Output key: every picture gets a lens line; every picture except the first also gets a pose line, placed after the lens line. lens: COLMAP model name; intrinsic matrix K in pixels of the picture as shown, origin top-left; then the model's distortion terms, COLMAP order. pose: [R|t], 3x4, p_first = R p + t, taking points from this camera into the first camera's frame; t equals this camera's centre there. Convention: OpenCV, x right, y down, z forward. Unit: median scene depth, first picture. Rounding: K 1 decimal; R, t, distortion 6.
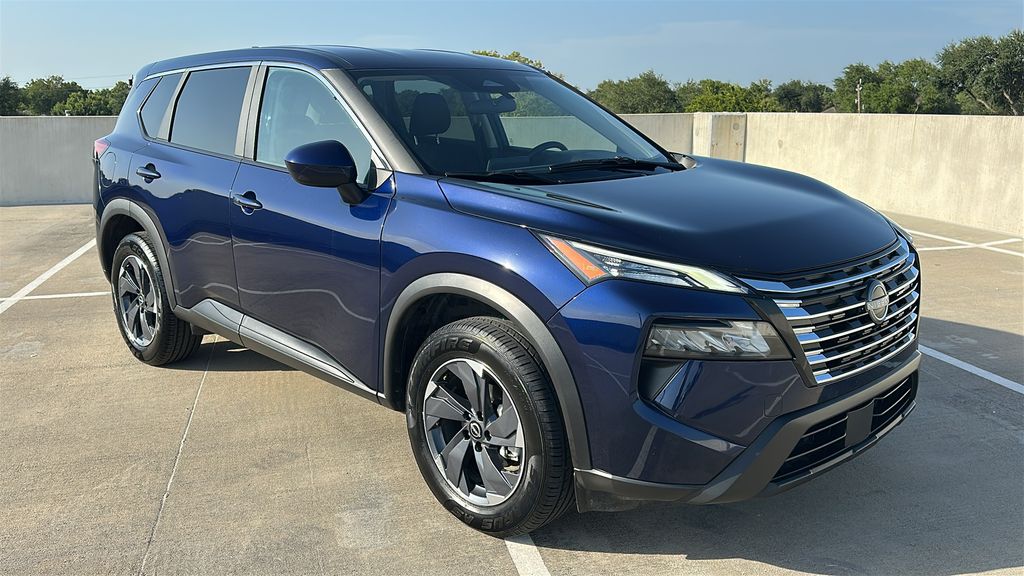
lens RADIAL K [[885.2, 0, 497.4], [0, 885.2, 301.0], [0, 0, 1]] dist [-0.001719, 0.007928]
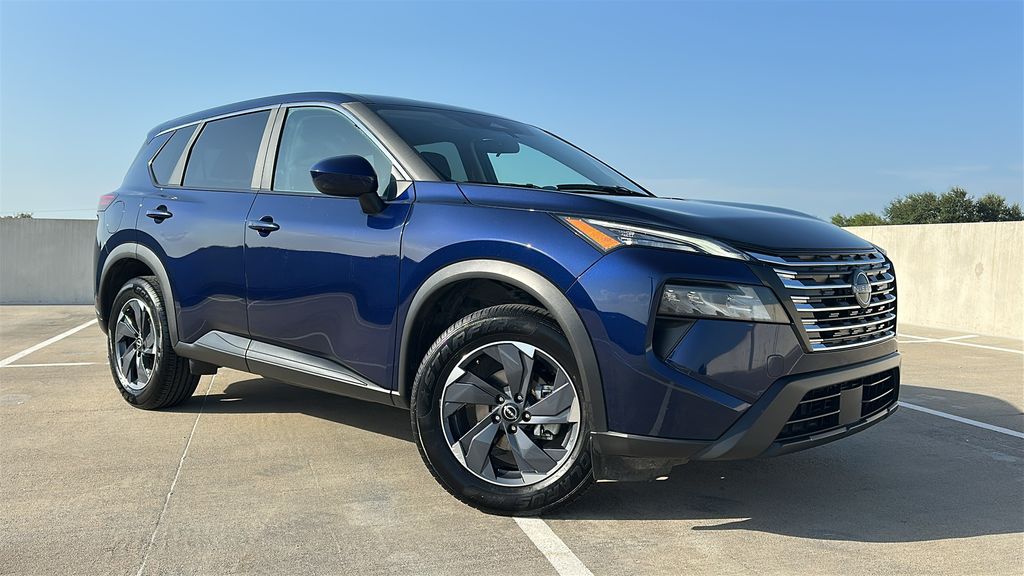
lens RADIAL K [[880.8, 0, 514.0], [0, 880.8, 306.5], [0, 0, 1]] dist [0.003468, -0.008105]
pose [[0.998281, 0.025020, 0.052995, -0.037099], [-0.016773, 0.988436, -0.150711, 0.128117], [-0.056153, 0.149563, 0.987156, -0.029797]]
